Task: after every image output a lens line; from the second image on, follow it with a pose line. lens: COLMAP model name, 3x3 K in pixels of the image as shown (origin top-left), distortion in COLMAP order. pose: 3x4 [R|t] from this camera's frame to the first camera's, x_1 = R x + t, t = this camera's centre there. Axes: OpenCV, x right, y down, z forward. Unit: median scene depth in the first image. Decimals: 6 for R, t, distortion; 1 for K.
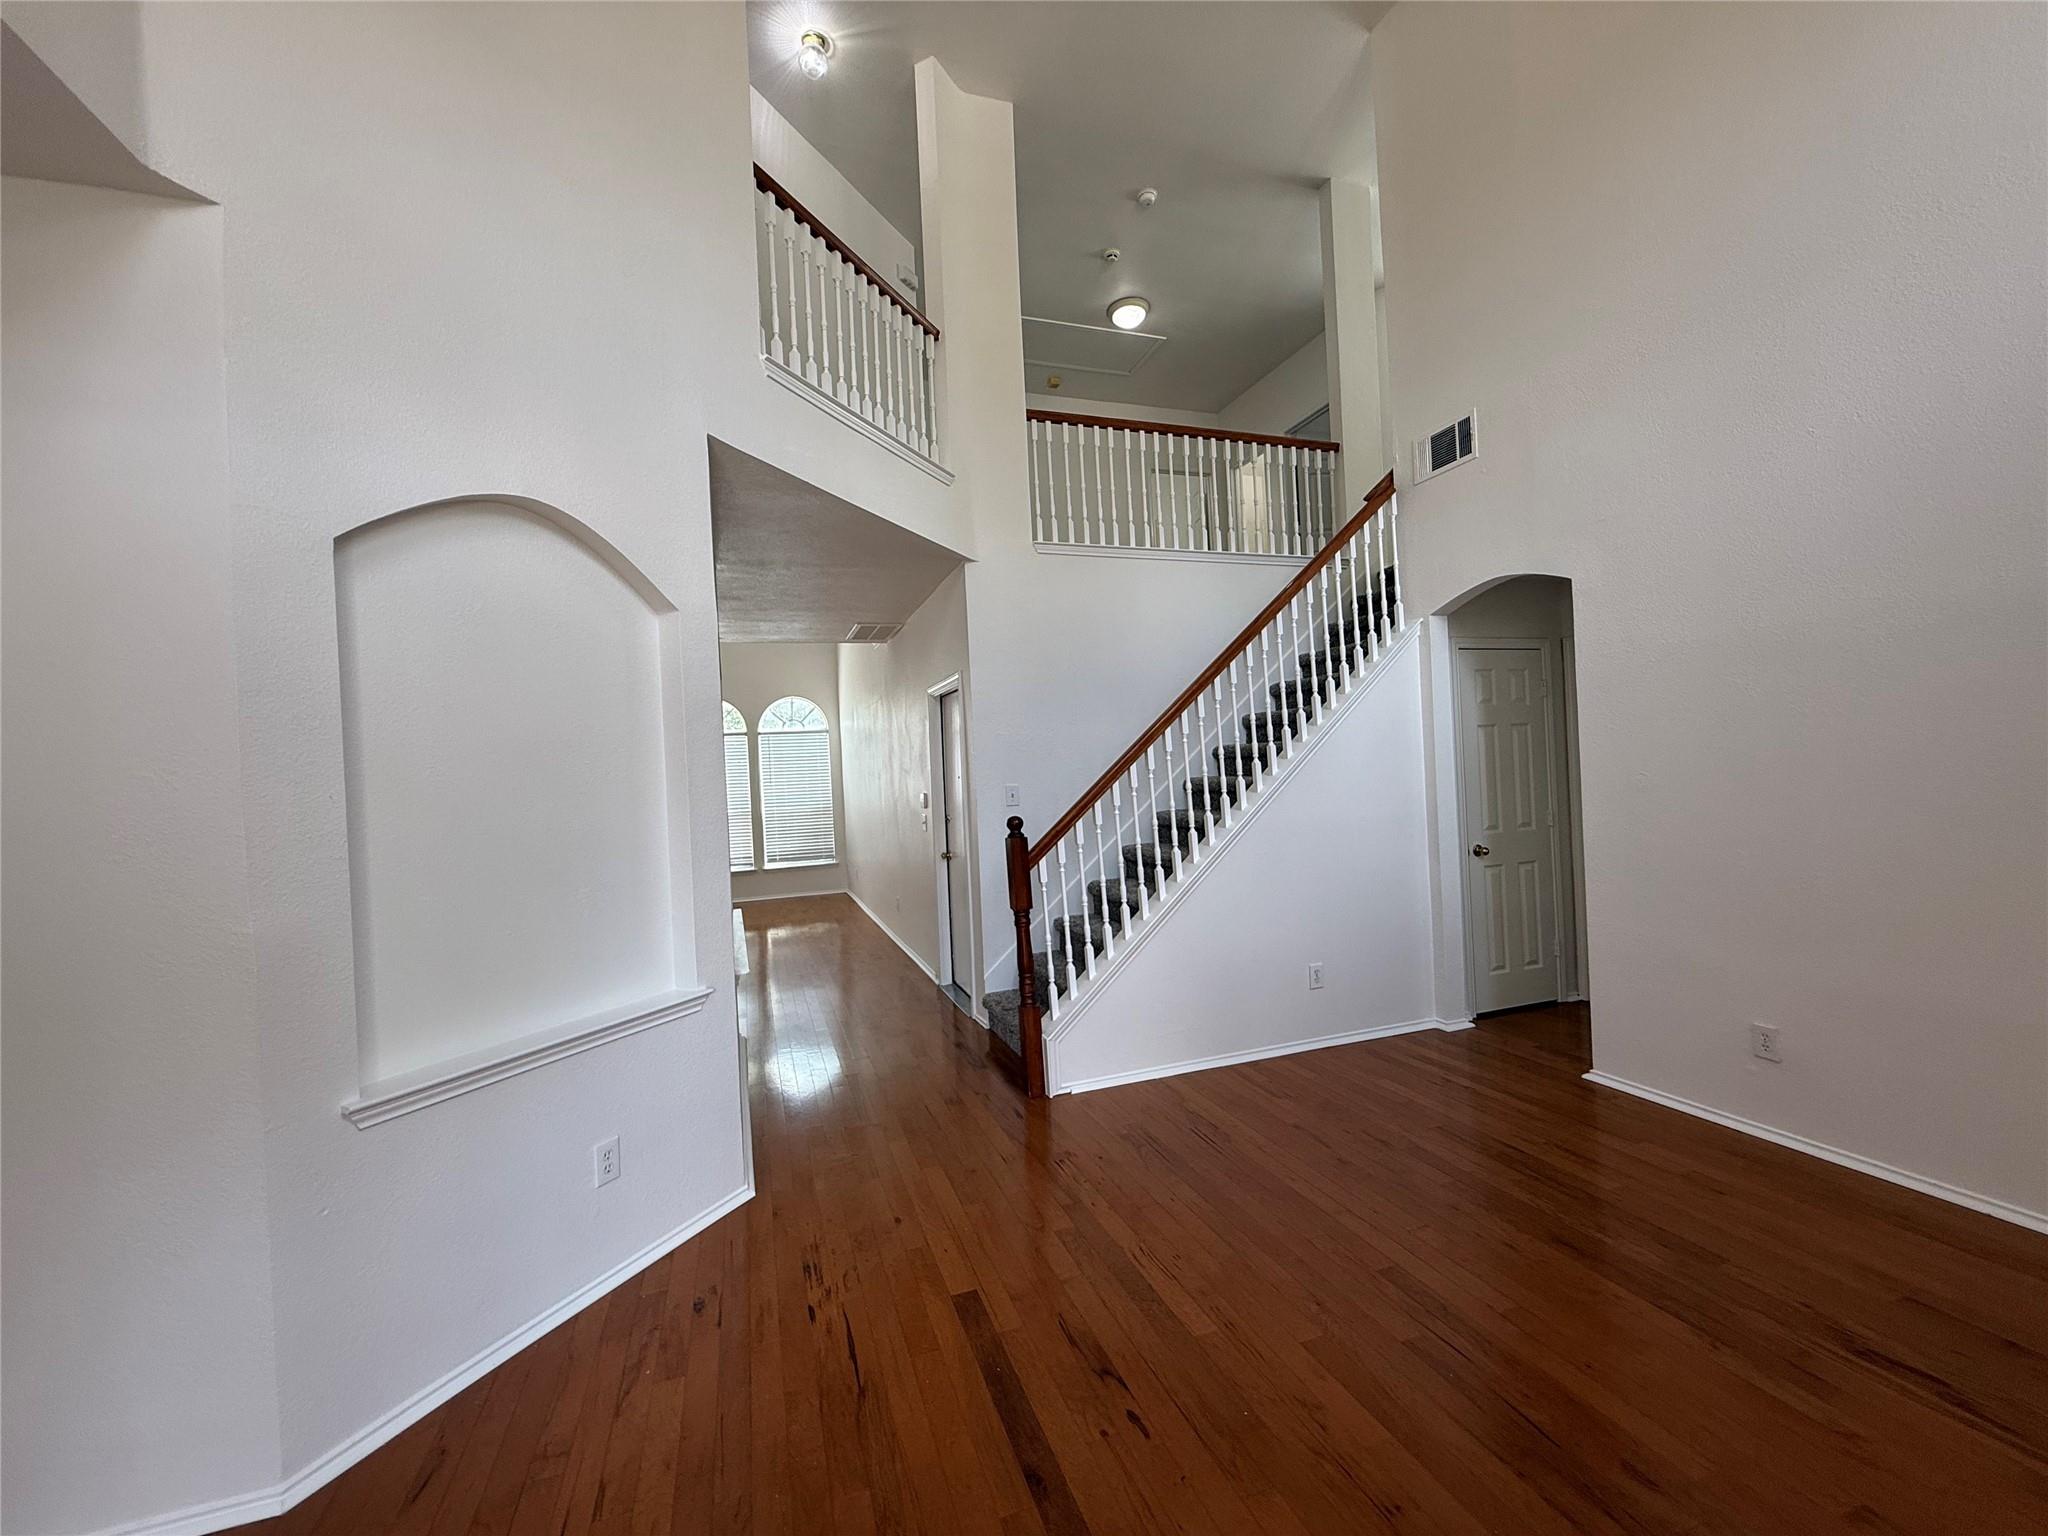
lens RADIAL K [[824.2, 0, 1024.0], [0, 824.2, 768.0], [0, 0, 1]] dist [0.008489, -0.000094]
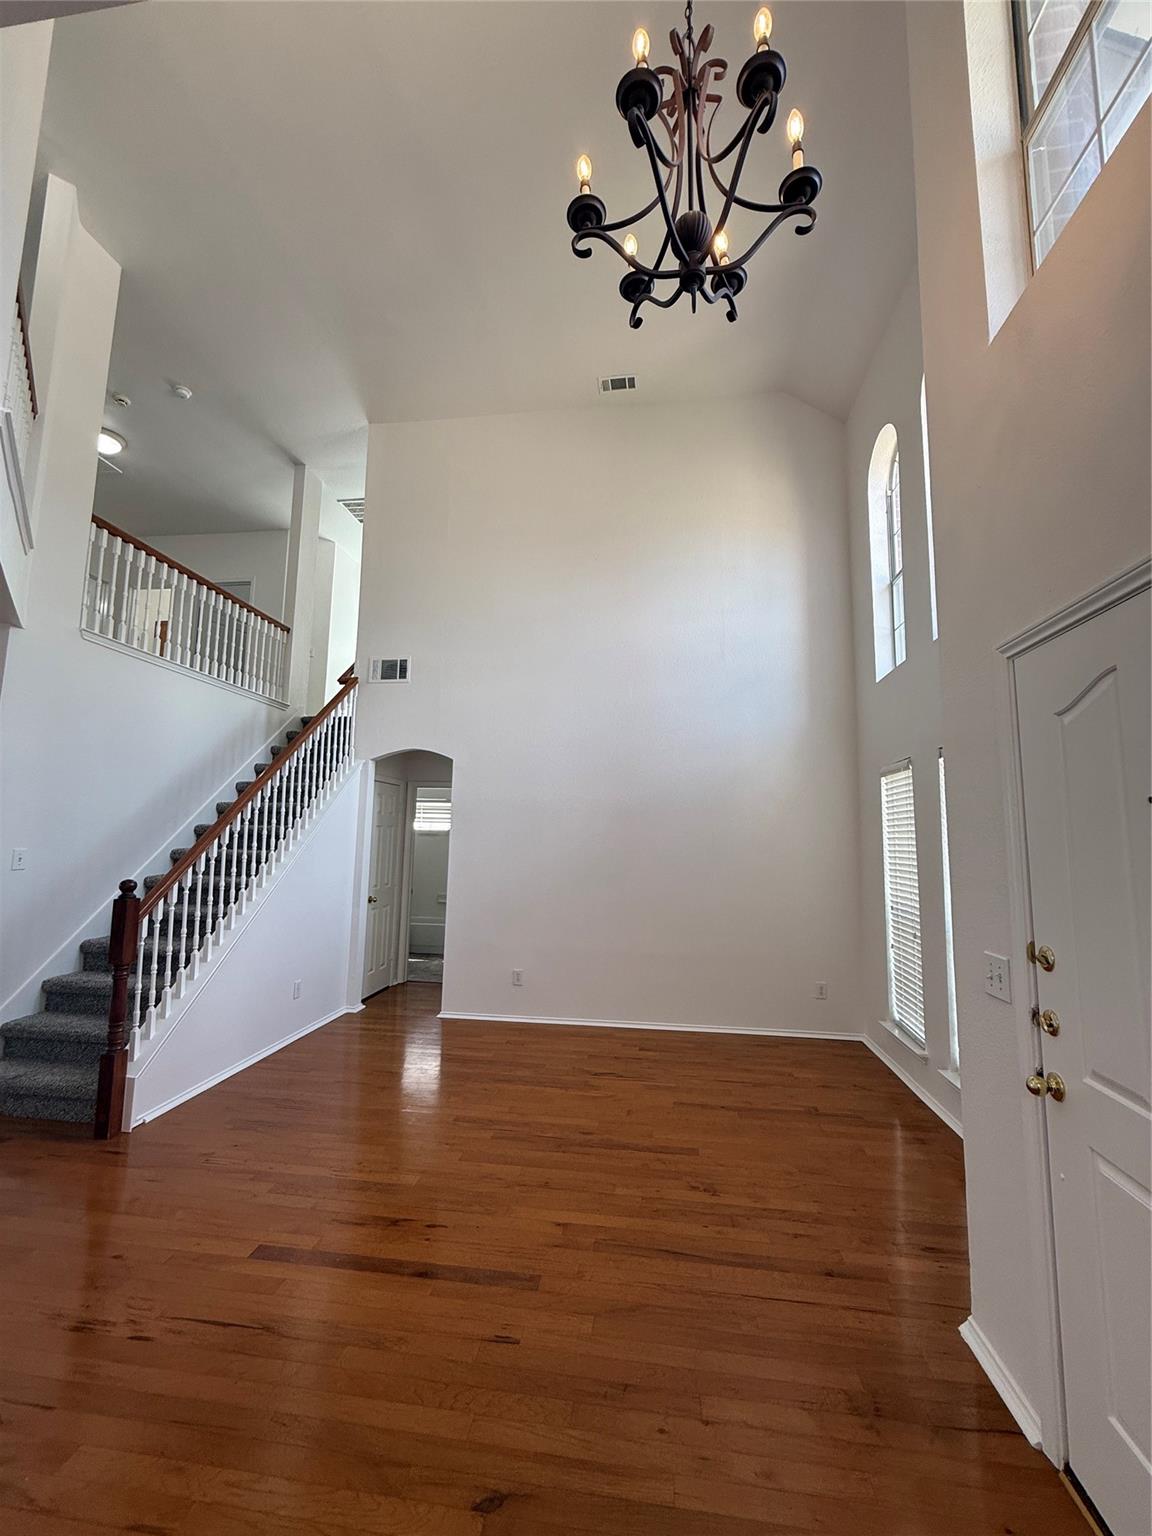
lens RADIAL K [[606.9, 0, 576.0], [0, 606.9, 768.0], [0, 0, 1]] dist [0.033606, -0.000063]
pose [[0.460773, 0.159057, 0.873149, -0.445730], [-0.048930, 0.986866, -0.153951, 0.006419], [-0.886168, 0.028213, 0.462504, 0.041571]]
